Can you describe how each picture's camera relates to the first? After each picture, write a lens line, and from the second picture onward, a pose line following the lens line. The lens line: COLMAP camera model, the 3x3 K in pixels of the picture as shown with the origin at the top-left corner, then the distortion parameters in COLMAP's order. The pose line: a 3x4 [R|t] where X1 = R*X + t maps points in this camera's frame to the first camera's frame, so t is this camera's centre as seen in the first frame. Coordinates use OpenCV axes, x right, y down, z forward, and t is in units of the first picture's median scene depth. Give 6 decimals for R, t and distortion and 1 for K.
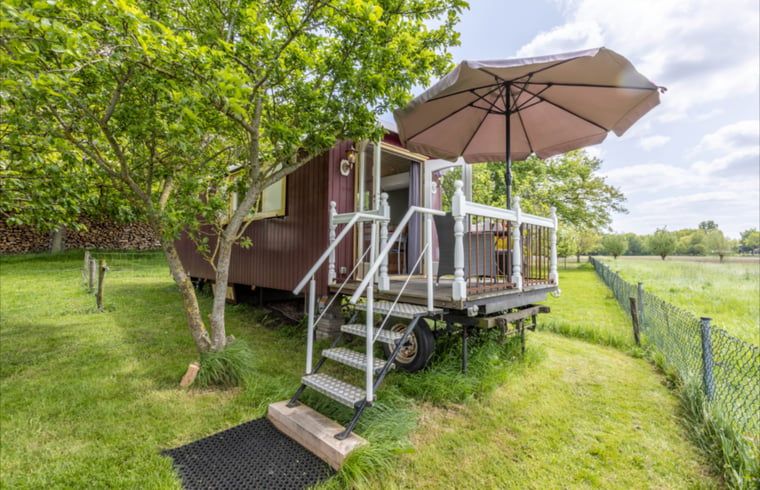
lens RADIAL K [[381.2, 0, 393.1], [0, 381.2, 231.5], [0, 0, 1]] dist [0.003321, 0.000836]
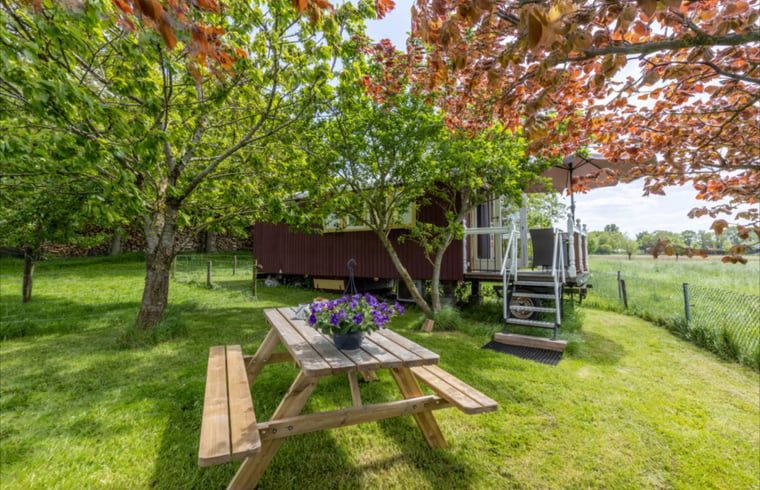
lens RADIAL K [[381.2, 0, 393.1], [0, 381.2, 231.5], [0, 0, 1]] dist [0.003321, 0.000836]
pose [[0.984114, 0.003489, 0.177506, -0.138456], [-0.003236, 0.999993, -0.001715, -0.005781], [-0.177511, 0.001113, 0.984118, -0.092781]]
